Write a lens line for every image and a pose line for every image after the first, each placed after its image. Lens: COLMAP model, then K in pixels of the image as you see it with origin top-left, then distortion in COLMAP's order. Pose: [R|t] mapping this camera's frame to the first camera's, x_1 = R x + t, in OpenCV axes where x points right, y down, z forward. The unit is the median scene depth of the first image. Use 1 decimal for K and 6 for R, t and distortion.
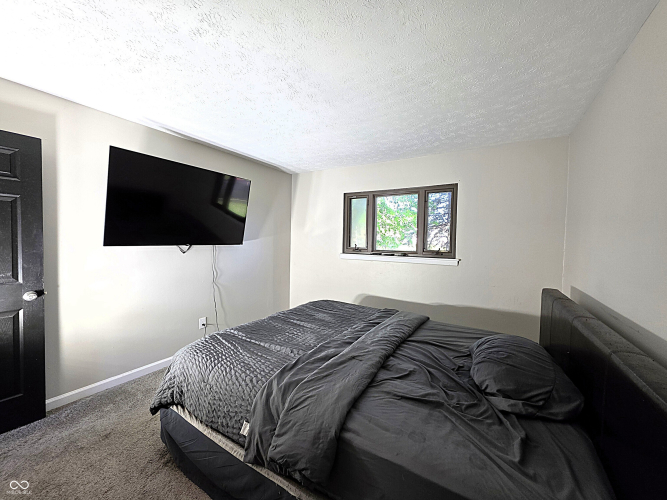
lens RADIAL K [[275.1, 0, 334.6], [0, 275.1, 251.3], [0, 0, 1]] dist [0.001052, 0.000089]
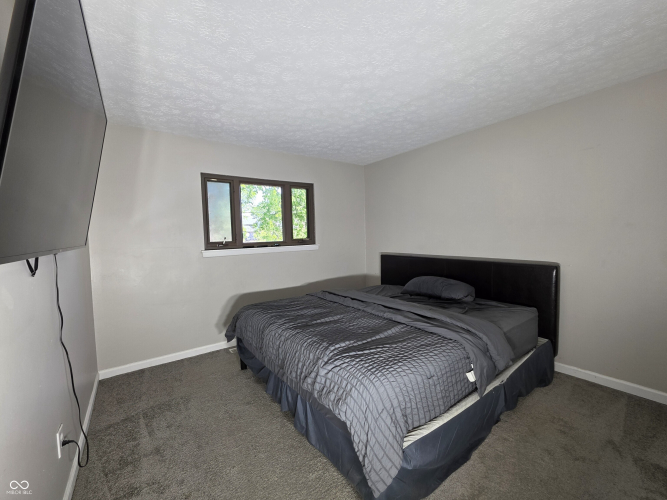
lens RADIAL K [[275.1, 0, 333.5], [0, 275.1, 252.8], [0, 0, 1]] dist [0.001052, 0.000089]
pose [[0.387972, -0.097800, 0.916468, -0.664037], [0.068246, 0.994673, 0.077255, -0.024173], [-0.919141, 0.032573, 0.392580, 0.425115]]
